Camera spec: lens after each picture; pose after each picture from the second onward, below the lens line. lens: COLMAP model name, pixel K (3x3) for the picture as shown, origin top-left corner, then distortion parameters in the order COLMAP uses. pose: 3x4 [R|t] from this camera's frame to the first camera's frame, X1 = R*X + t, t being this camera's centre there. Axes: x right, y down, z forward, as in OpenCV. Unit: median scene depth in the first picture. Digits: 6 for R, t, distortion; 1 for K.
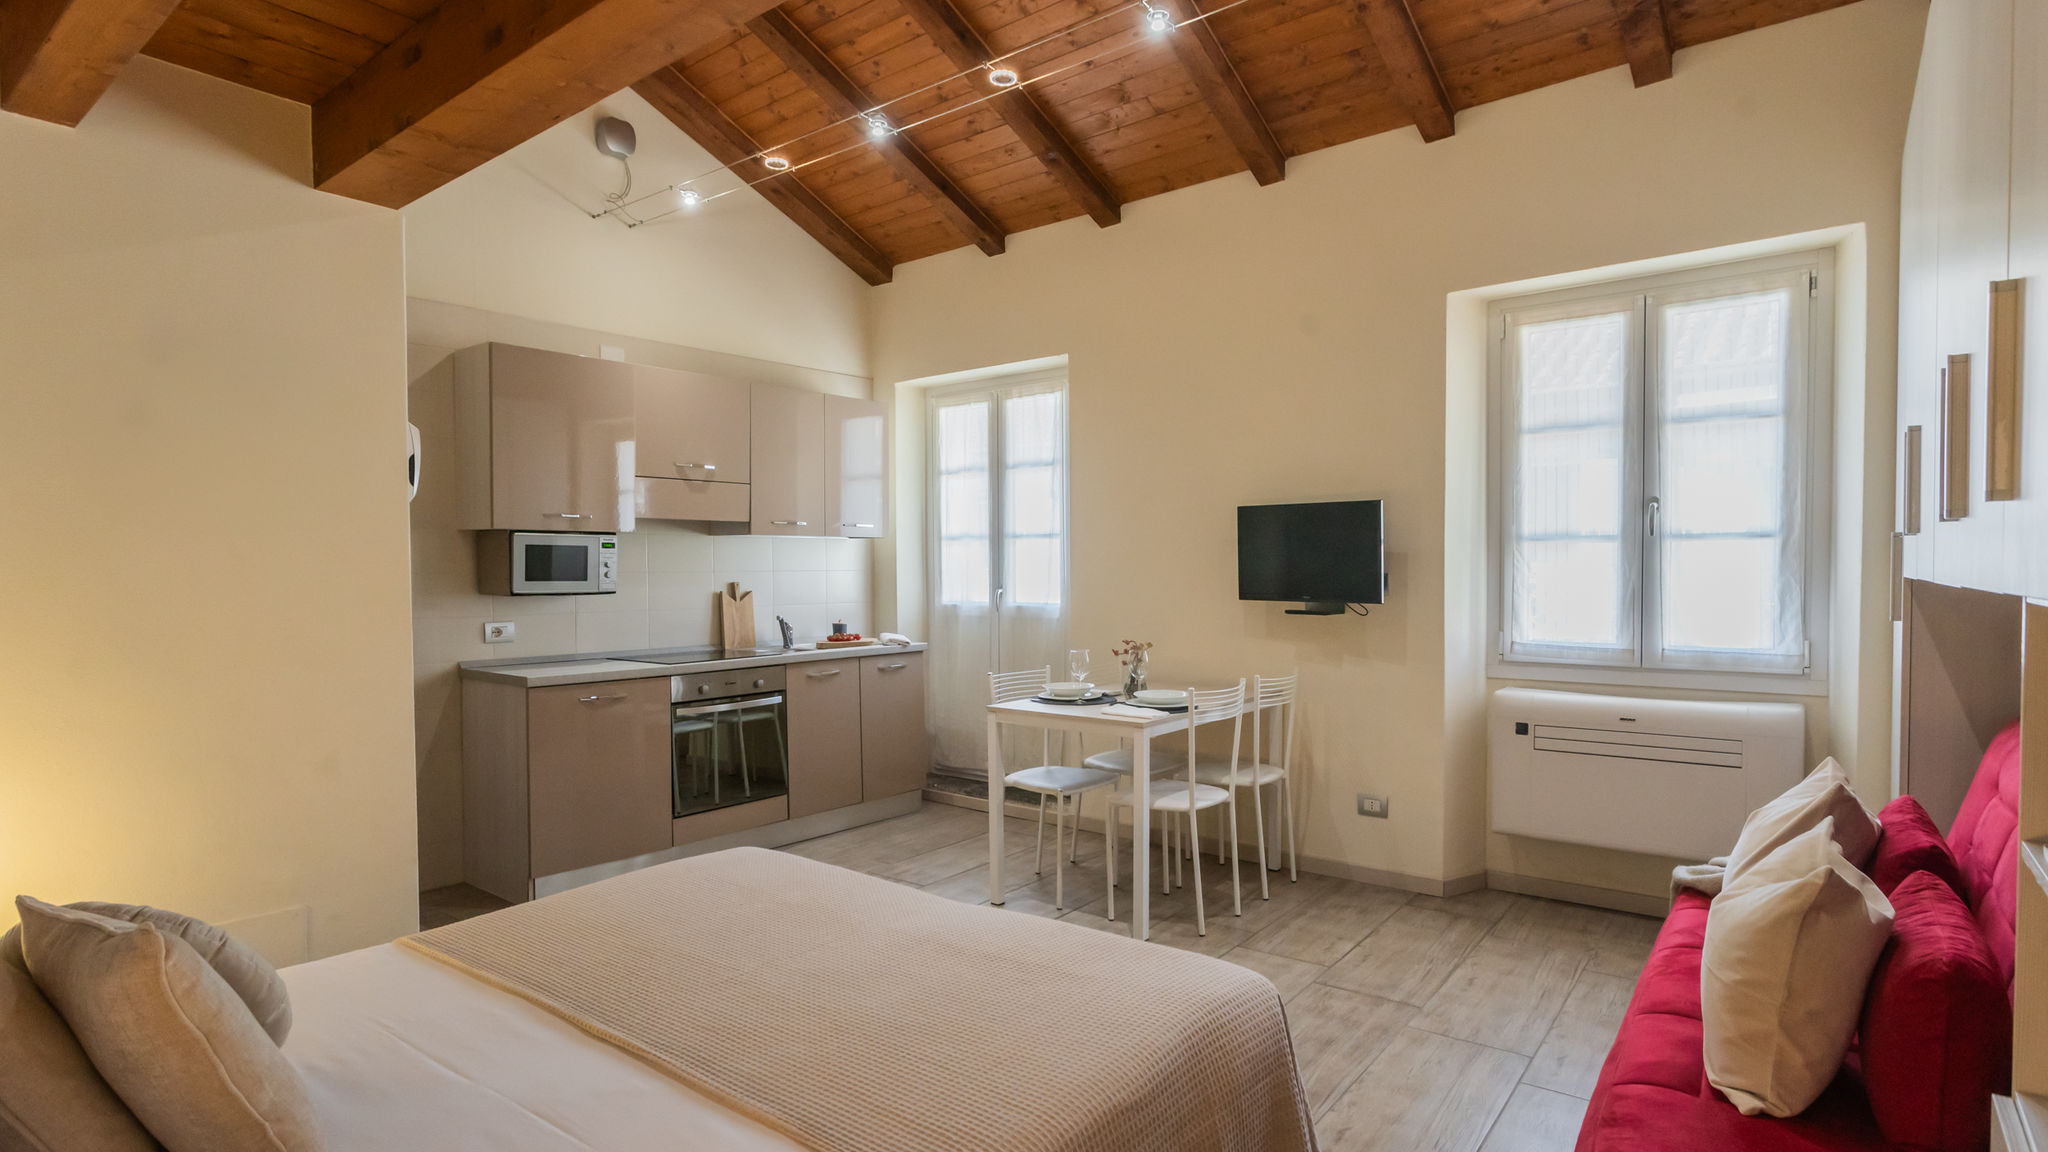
lens RADIAL K [[1043.0, 0, 989.8], [0, 1043.0, 591.2], [0, 0, 1]] dist [-0.001728, 0.000531]
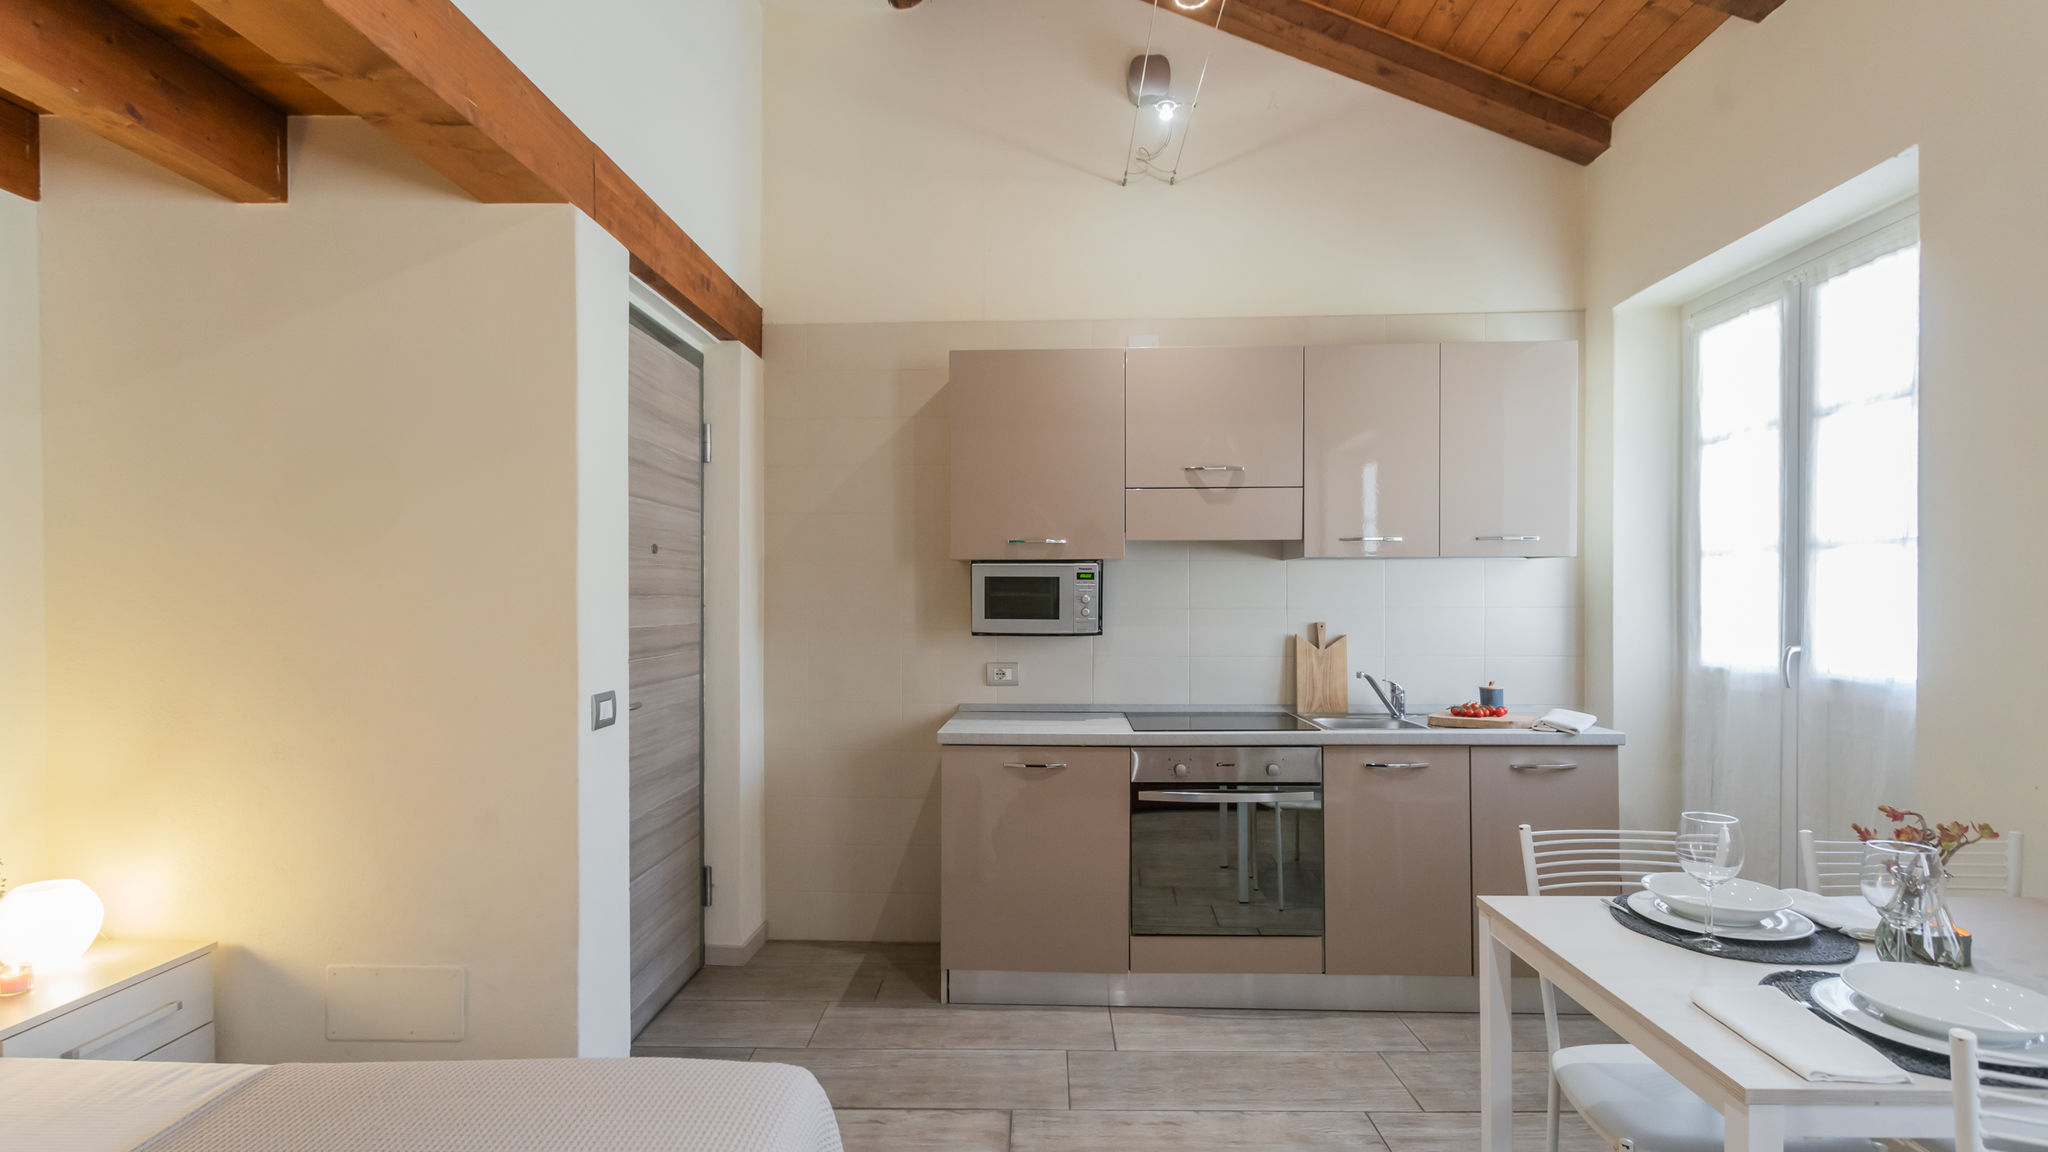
lens RADIAL K [[961.0, 0, 1027.8], [0, 961.0, 608.2], [0, 0, 1]] dist [-0.003435, 0.000370]
pose [[0.616120, 0.008162, -0.787610, 0.201533], [-0.018116, 0.999829, -0.003810, -0.015704], [0.787444, 0.016616, 0.616163, 0.517428]]
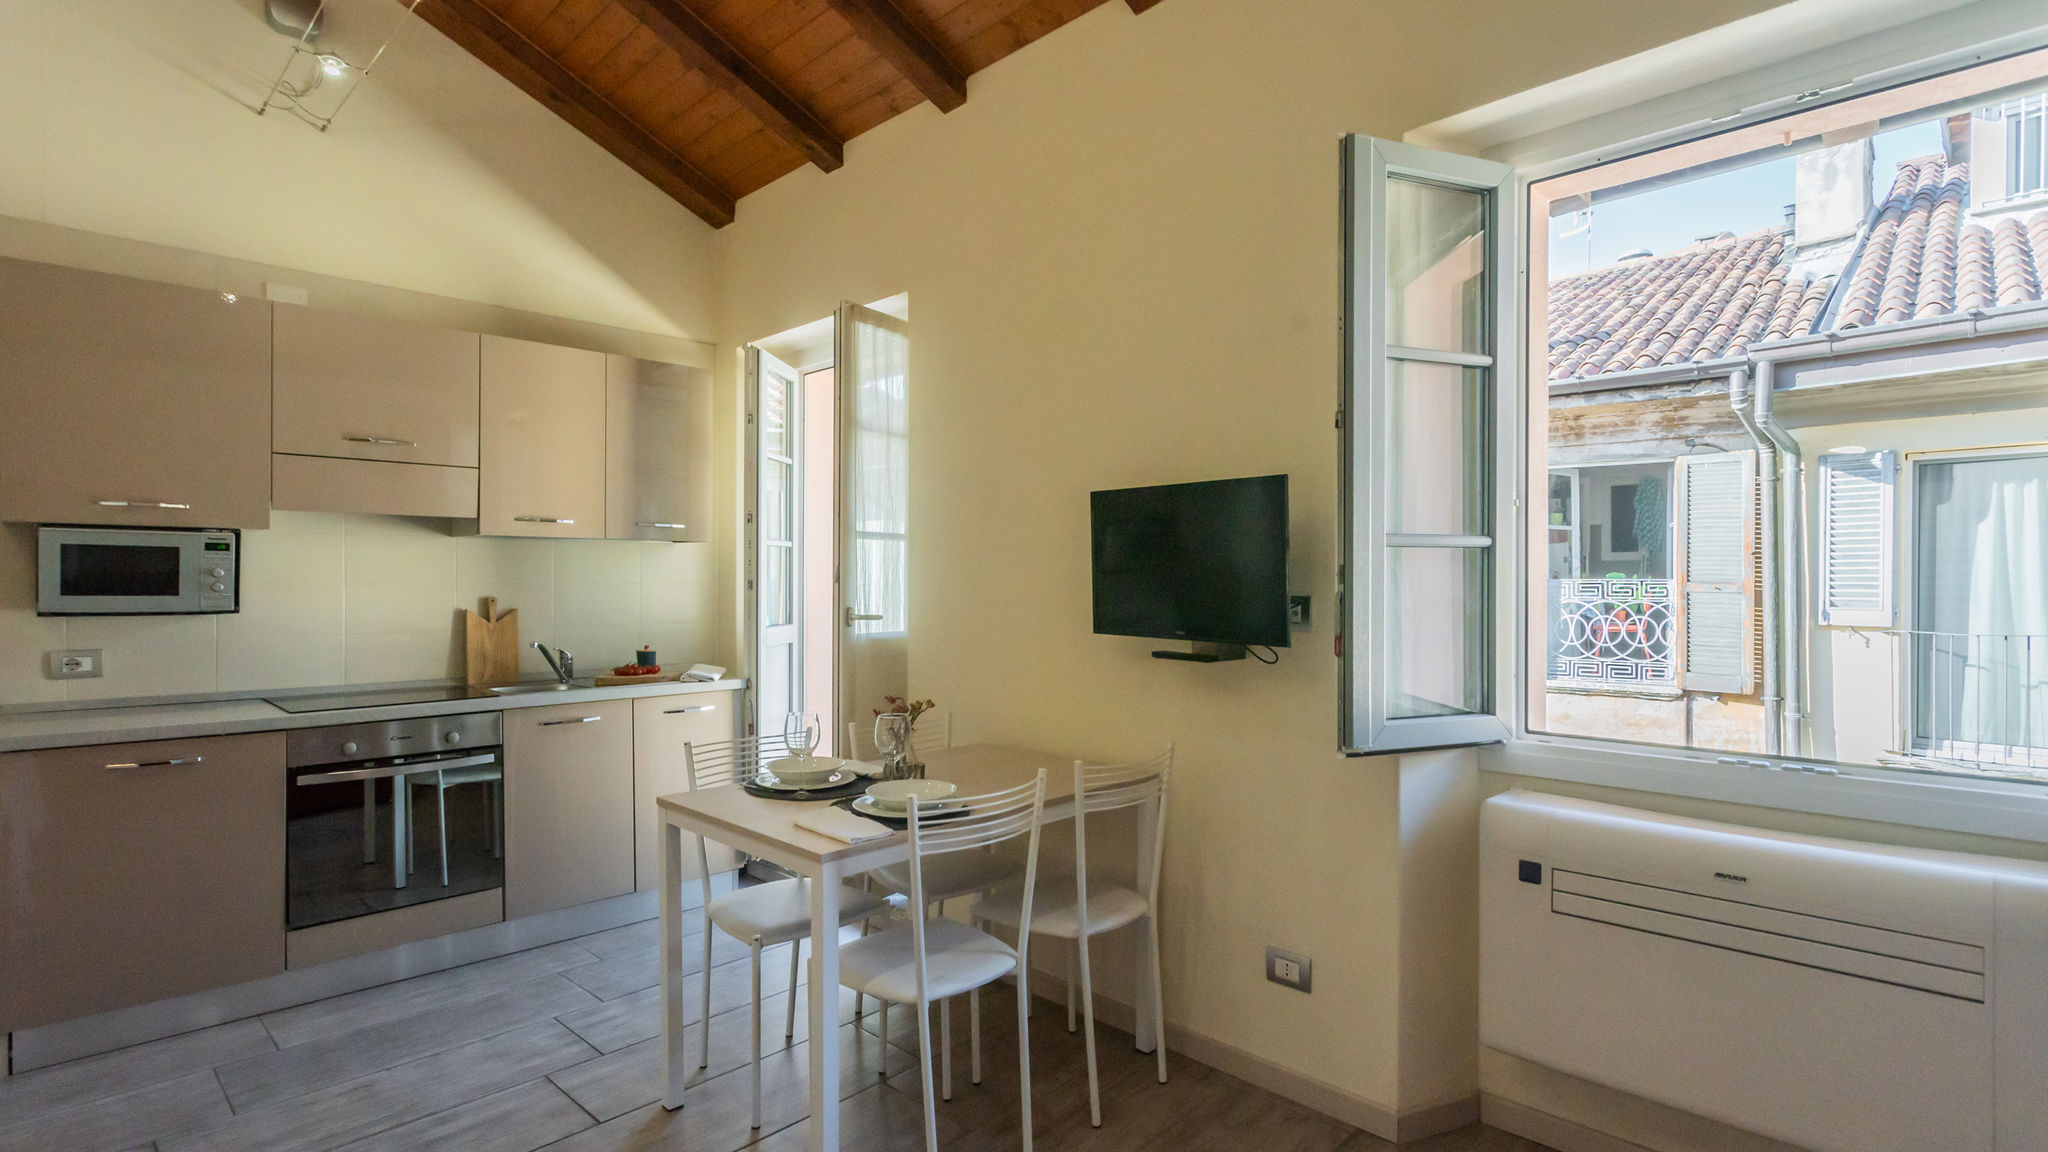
lens RADIAL K [[979.0, 0, 977.8], [0, 979.0, 580.4], [0, 0, 1]] dist [0.015884, 0.000122]
pose [[0.994350, 0.007412, -0.105896, 0.238097], [-0.009551, 0.999760, -0.019707, -0.012449], [0.105724, 0.020607, 0.994182, 0.384387]]
